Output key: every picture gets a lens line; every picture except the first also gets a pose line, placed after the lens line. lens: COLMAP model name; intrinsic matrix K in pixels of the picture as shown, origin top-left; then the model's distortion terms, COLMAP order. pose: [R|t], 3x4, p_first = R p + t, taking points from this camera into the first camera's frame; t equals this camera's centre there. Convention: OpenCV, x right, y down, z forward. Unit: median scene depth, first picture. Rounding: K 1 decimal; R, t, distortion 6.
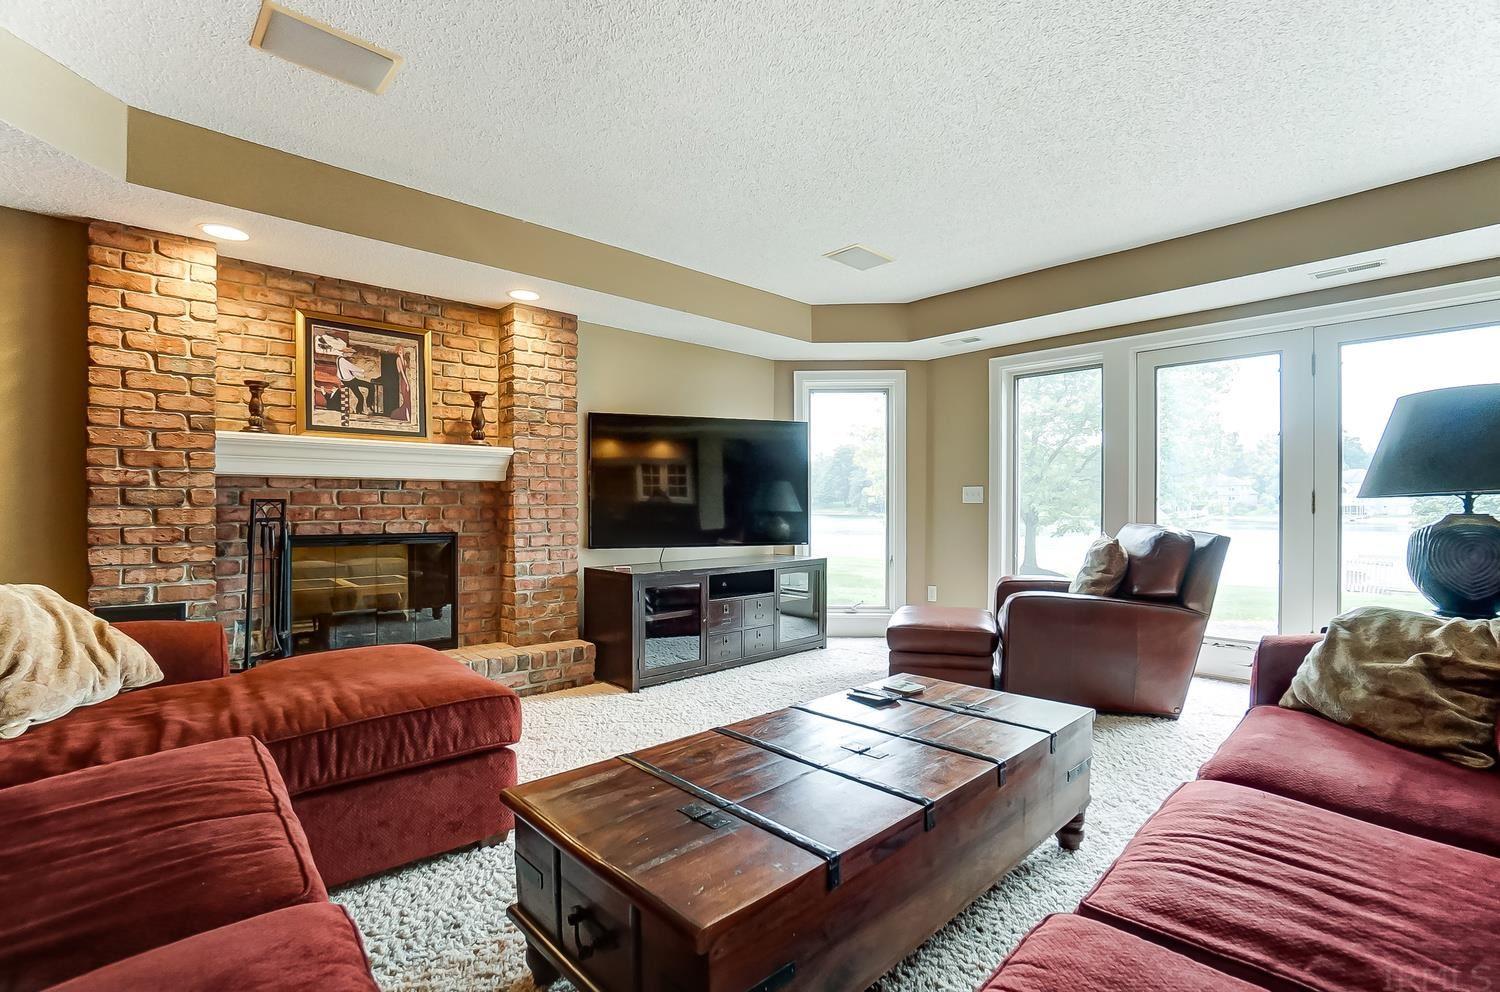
lens RADIAL K [[684.8, 0, 746.5], [0, 684.8, 503.5], [0, 0, 1]] dist [-0.034358, 0.000264]
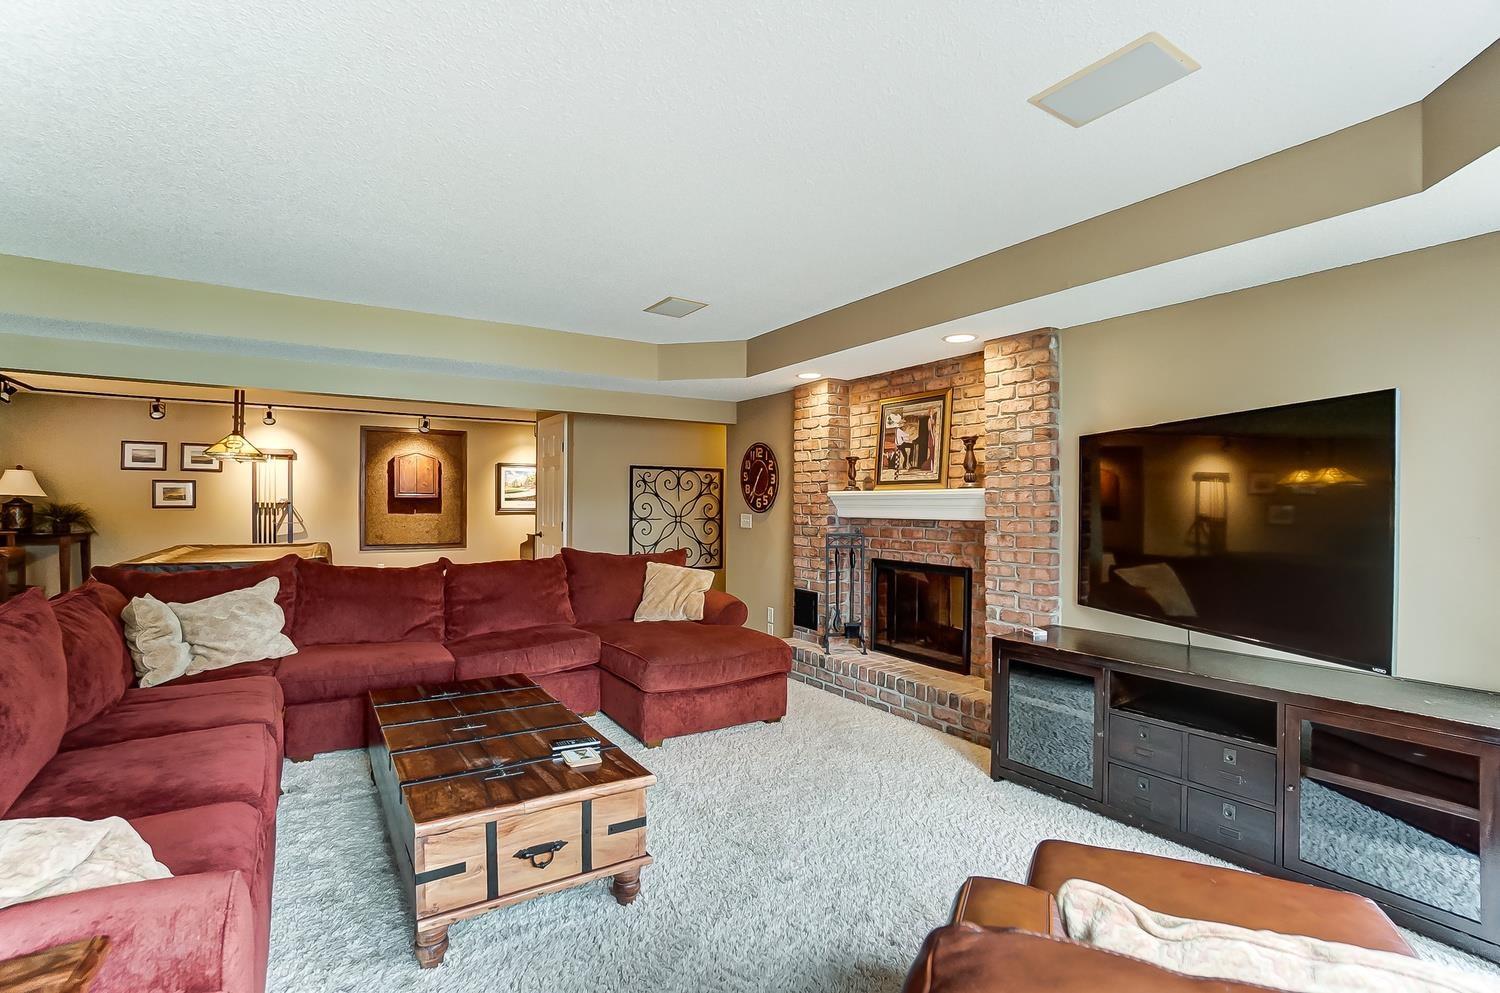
lens RADIAL K [[684.8, 0, 745.6], [0, 684.8, 499.4], [0, 0, 1]] dist [-0.034358, 0.000264]
pose [[-0.164790, -0.006952, -0.986304, 0.754392], [0.002640, 0.999968, -0.007489, -0.064110], [0.986325, -0.003838, -0.164767, 0.892149]]
